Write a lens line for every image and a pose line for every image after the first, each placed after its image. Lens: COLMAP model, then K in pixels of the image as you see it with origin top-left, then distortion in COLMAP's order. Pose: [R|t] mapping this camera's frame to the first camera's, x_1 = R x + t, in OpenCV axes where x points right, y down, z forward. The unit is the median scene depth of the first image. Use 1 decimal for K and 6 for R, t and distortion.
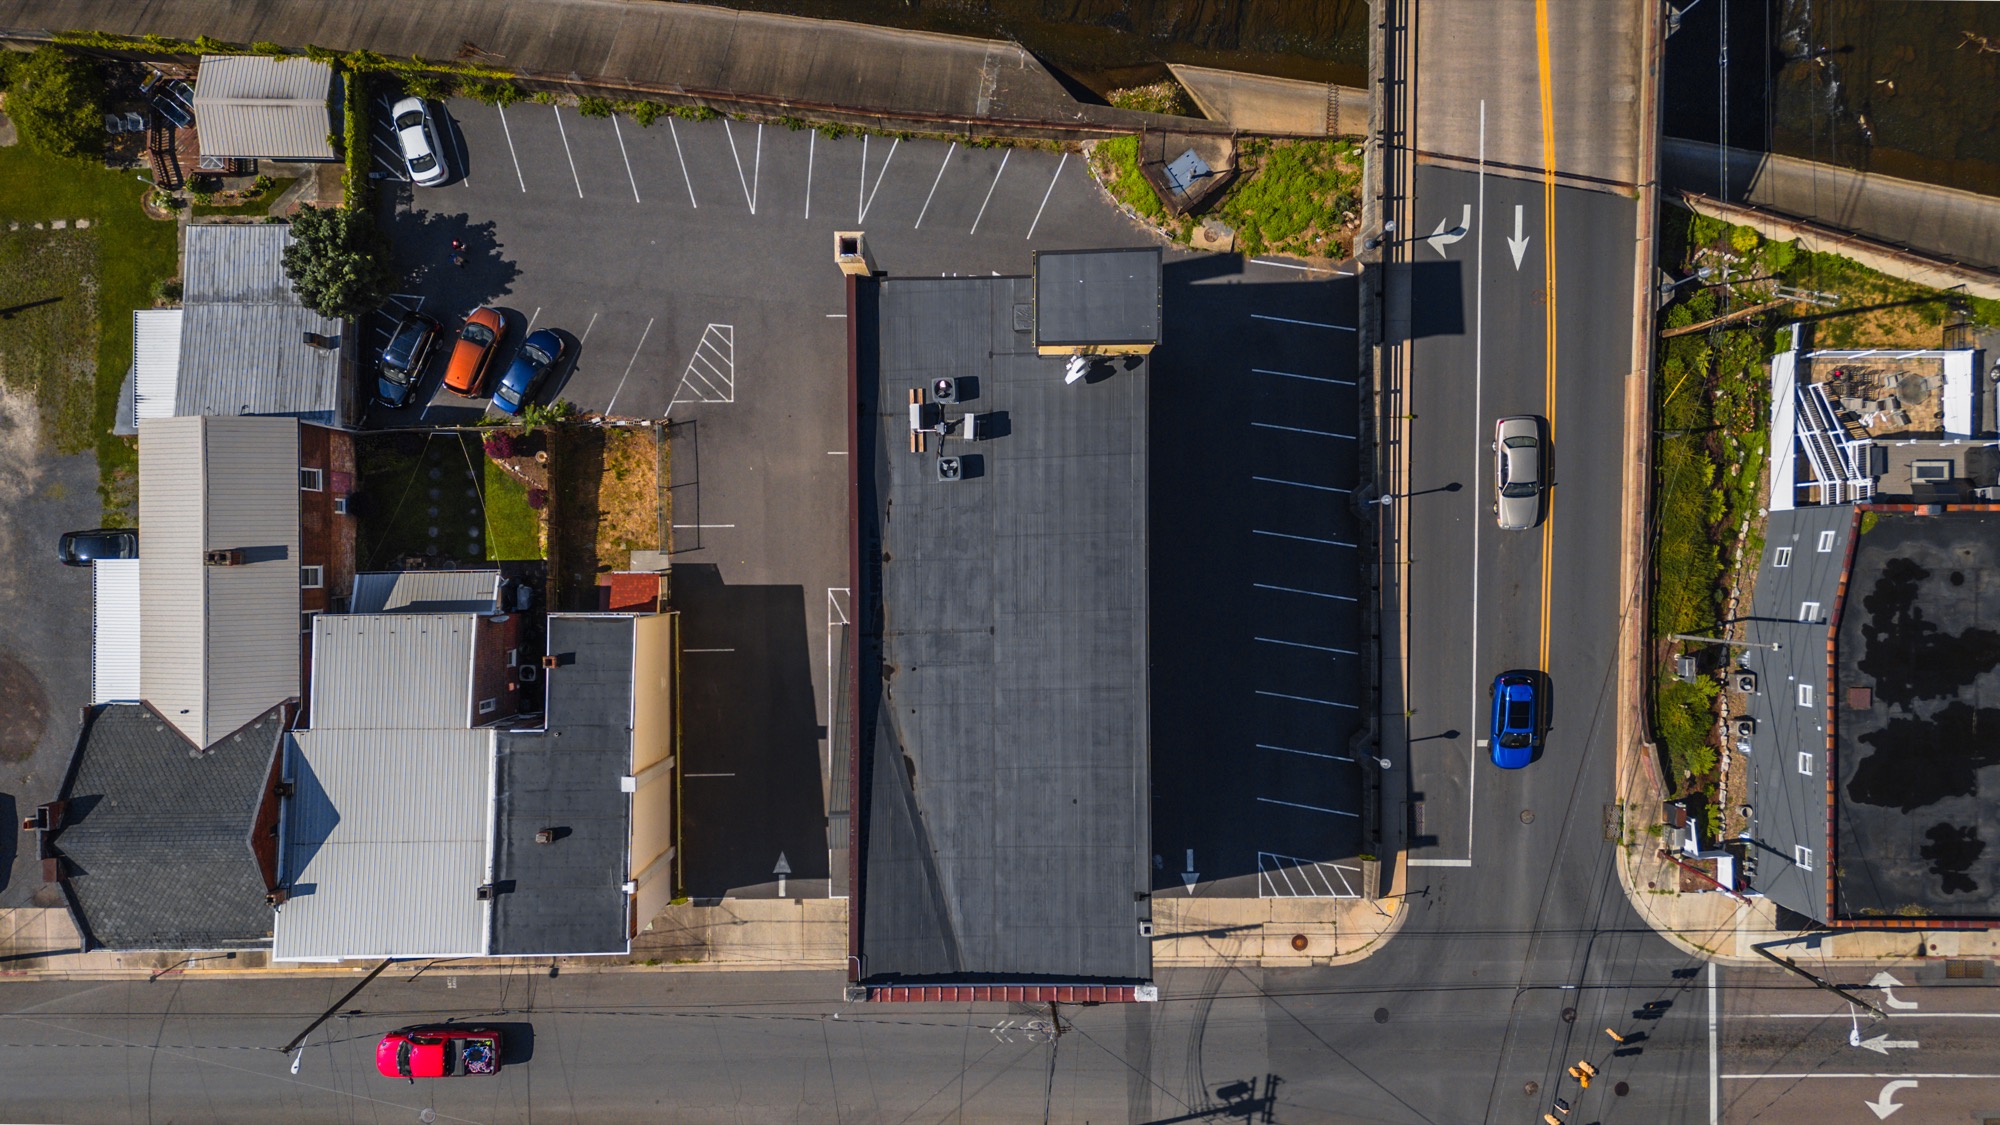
lens RADIAL K [[1413.9, 0, 1000.8], [0, 1413.9, 559.4], [0, 0, 1]] dist [0.087703, -0.093030]
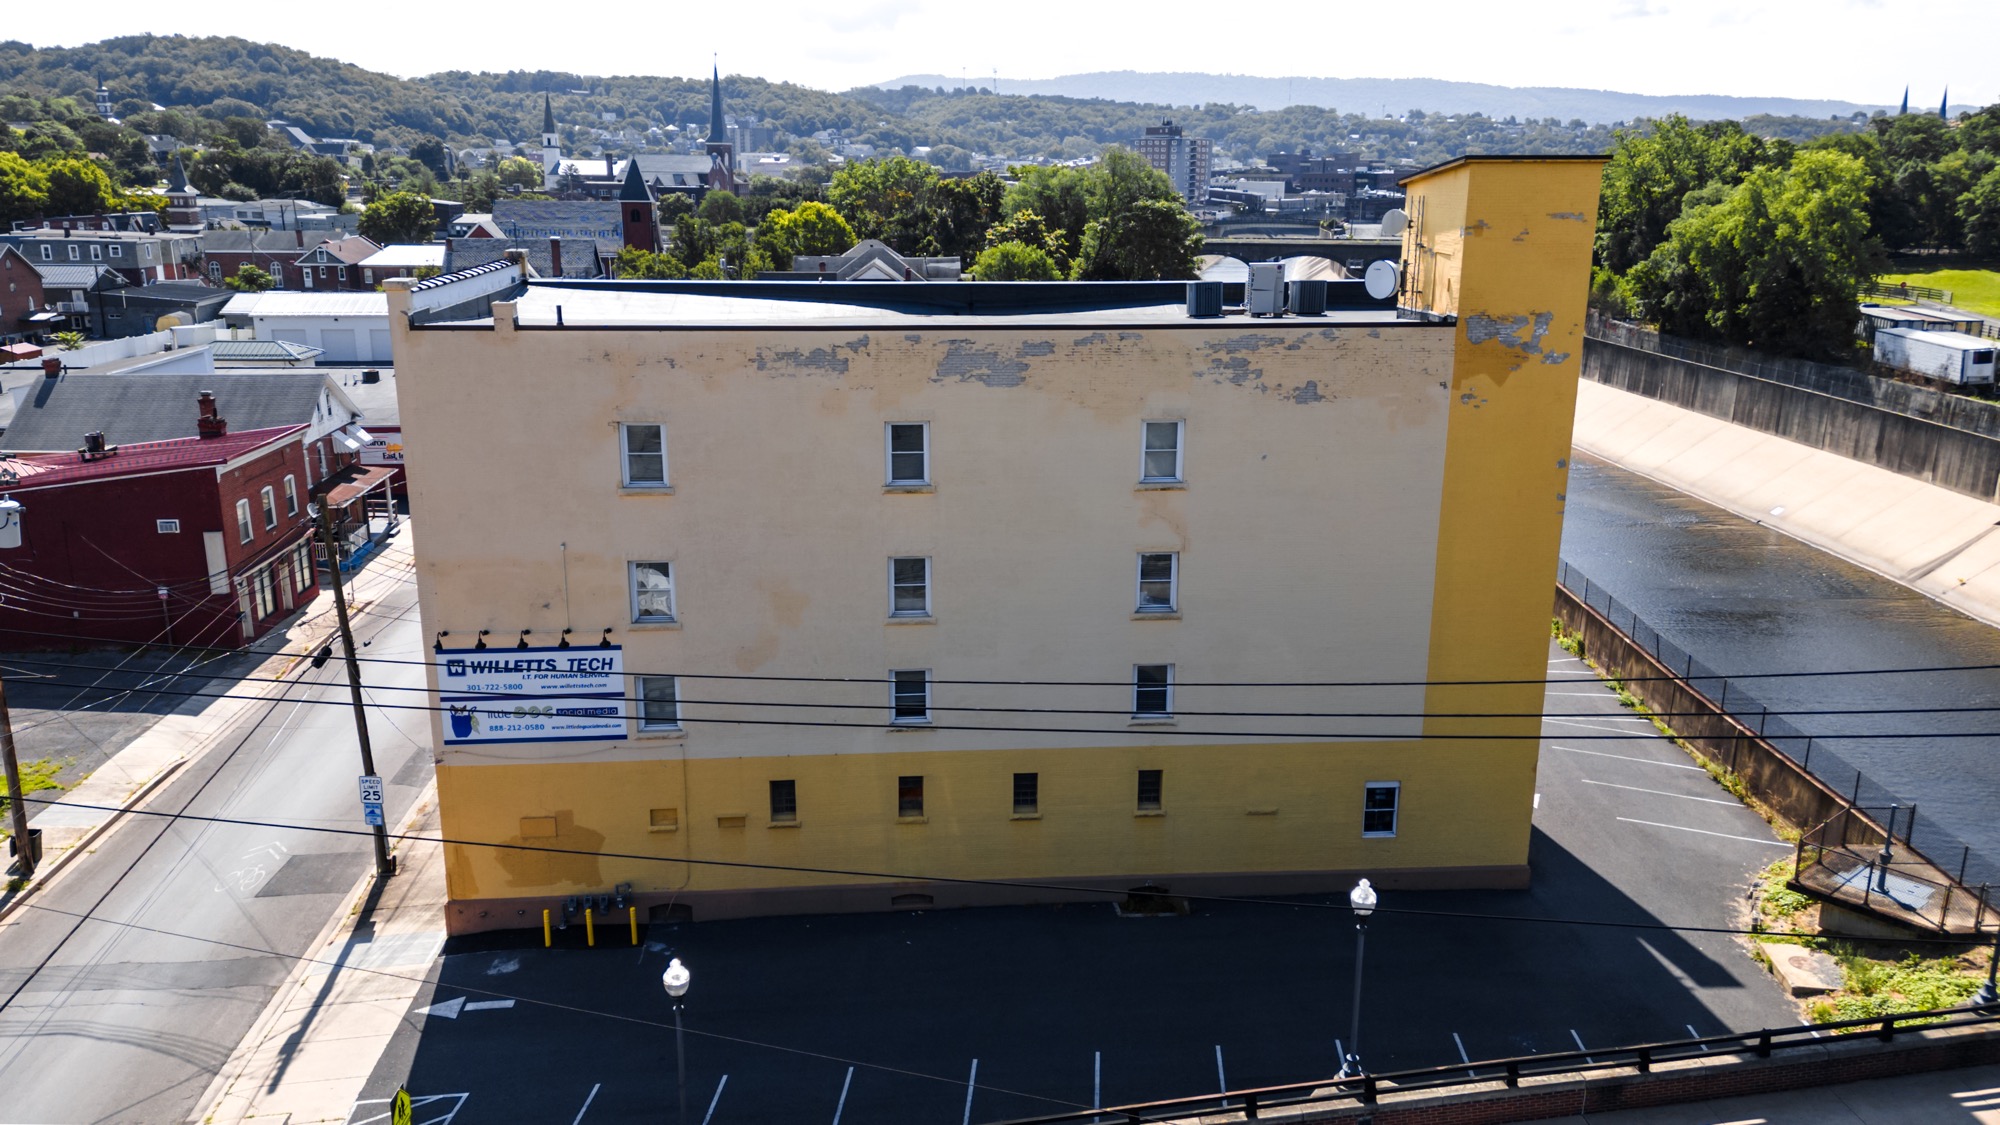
lens RADIAL K [[1464.7, 0, 1003.0], [0, 1464.7, 560.6], [0, 0, 1]] dist [0.079737, -0.078628]
pose [[0.076127, 0.262986, -0.961792, 0.584778], [-0.997072, 0.013090, -0.075340, 0.080649], [-0.007223, 0.964711, 0.263212, 0.744142]]
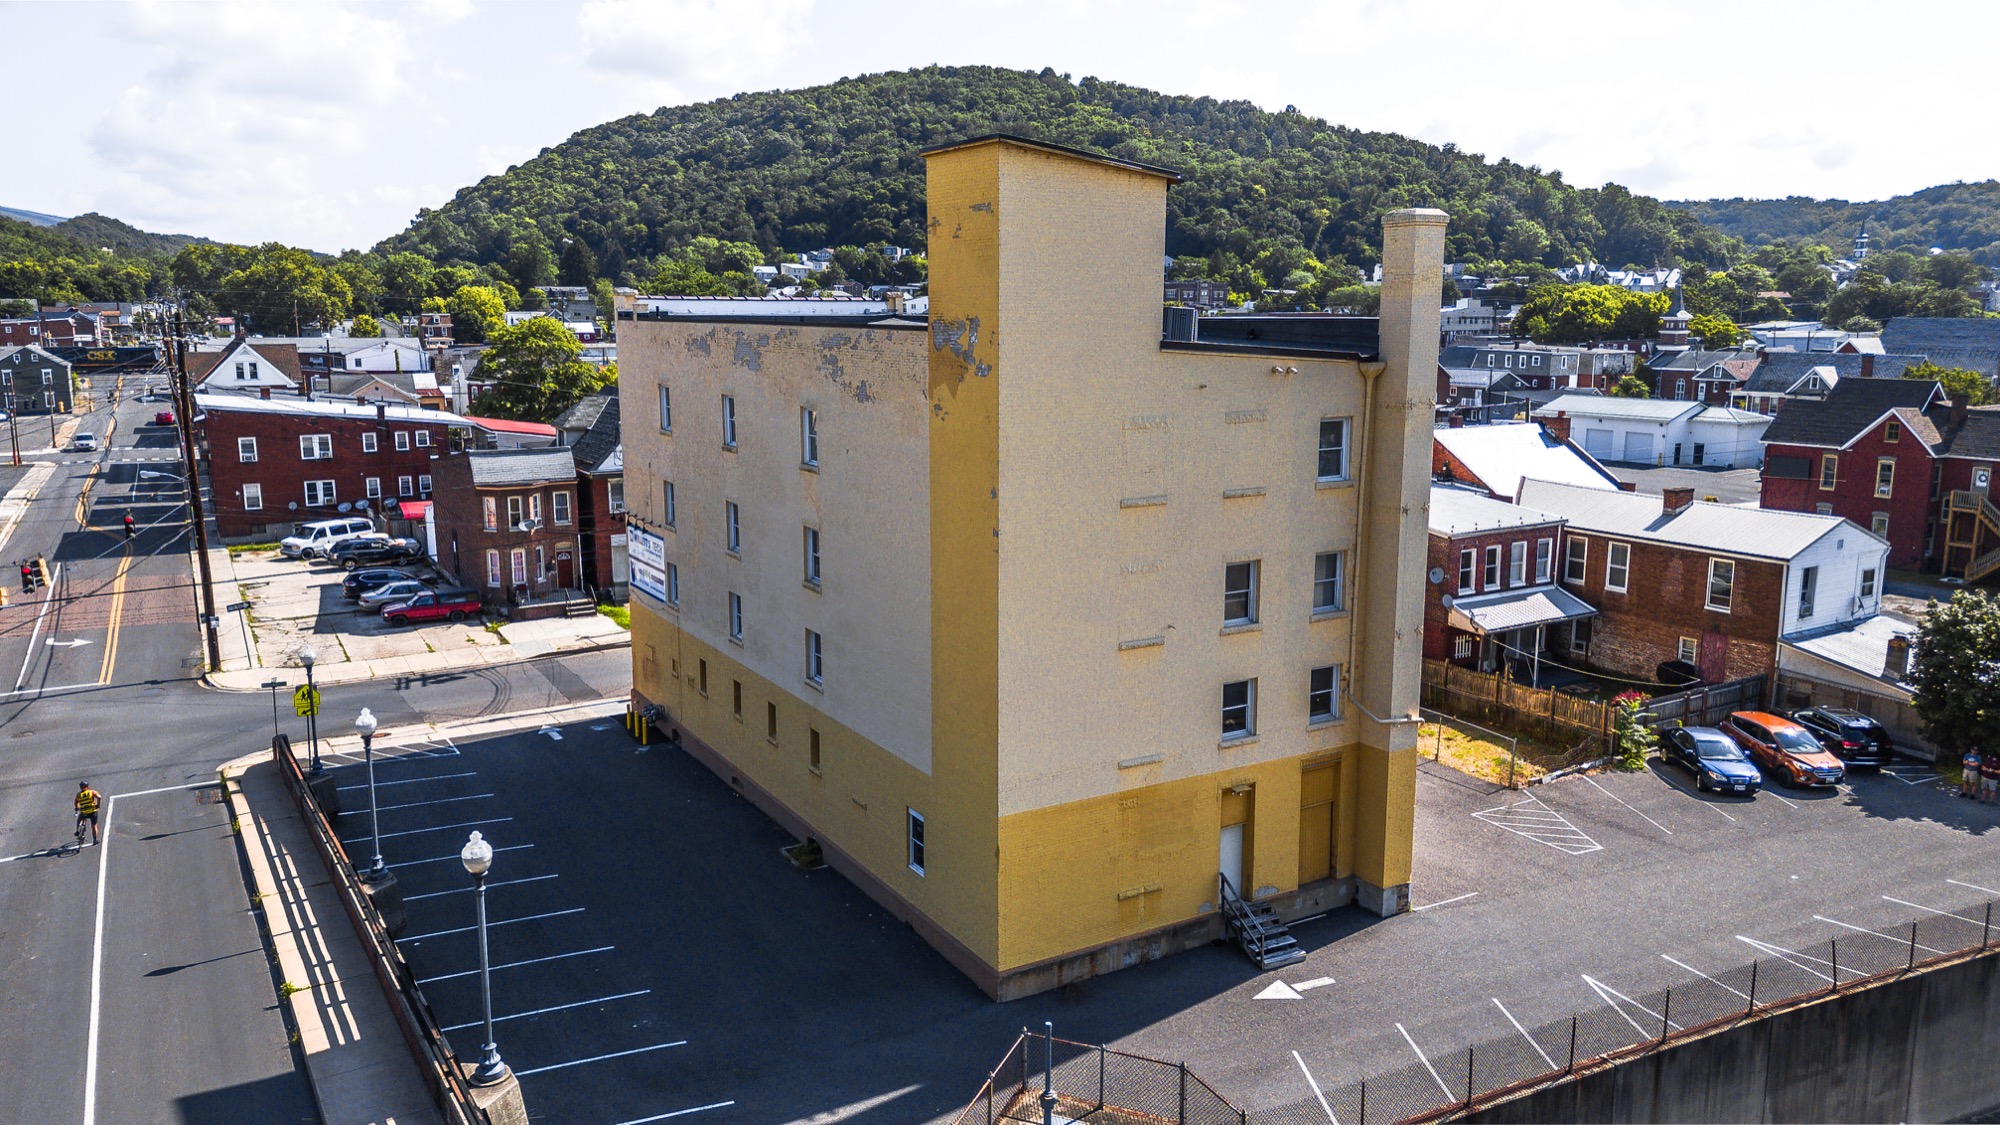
lens RADIAL K [[1403.5, 0, 1000.4], [0, 1403.5, 560.5], [0, 0, 1]] dist [0.076384, -0.072937]
pose [[-0.860168, 0.094190, -0.501238, 0.300942], [-0.510007, -0.154512, 0.846179, -0.529317], [0.002255, 0.983491, 0.180944, 0.790167]]
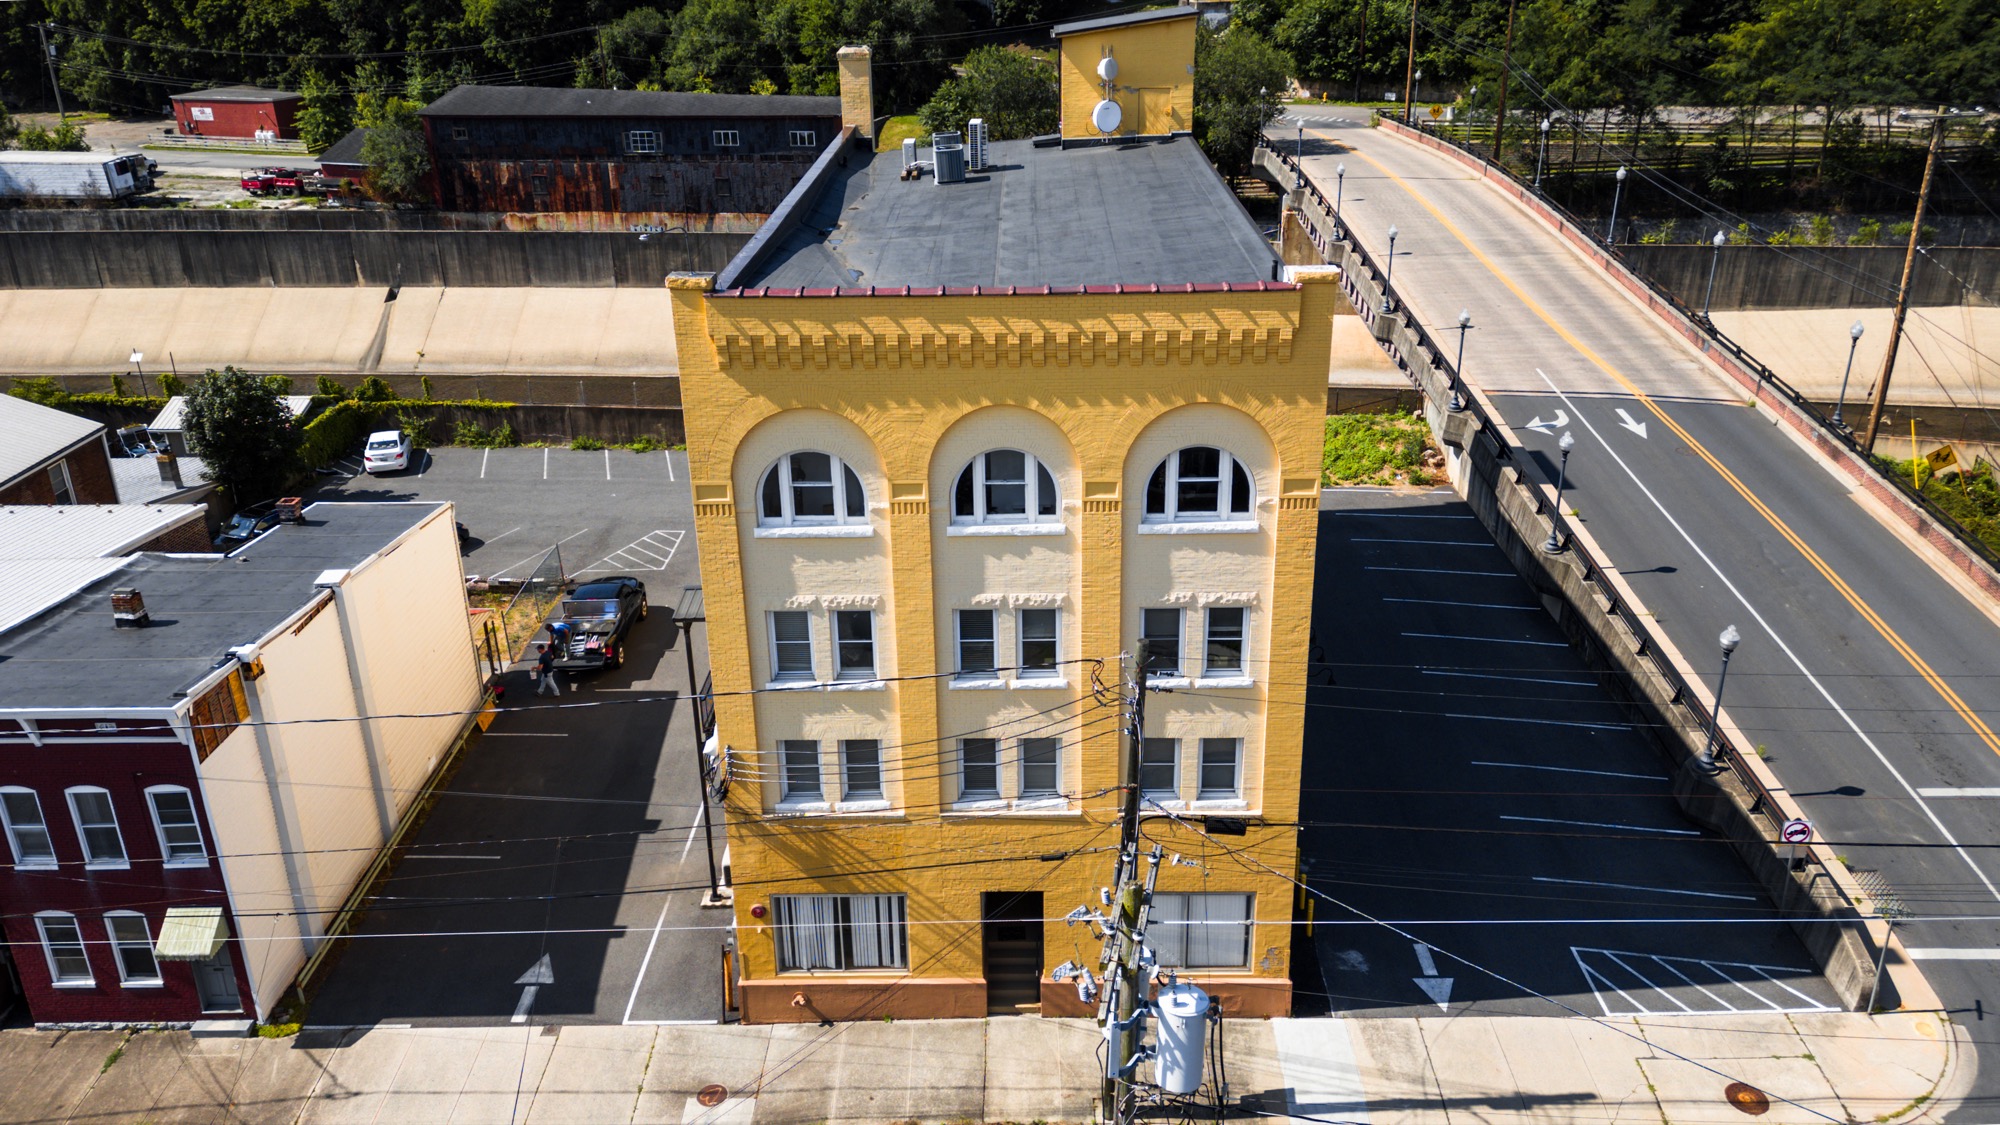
lens RADIAL K [[1498.2, 0, 1000.0], [0, 1498.2, 562.5], [0, 0, 1]] dist [0.079274, -0.081958]
pose [[0.999678, -0.005471, -0.024793, 0.009182], [-0.020634, 0.393921, -0.918913, 0.624043], [0.014794, 0.919128, 0.393681, 0.700458]]
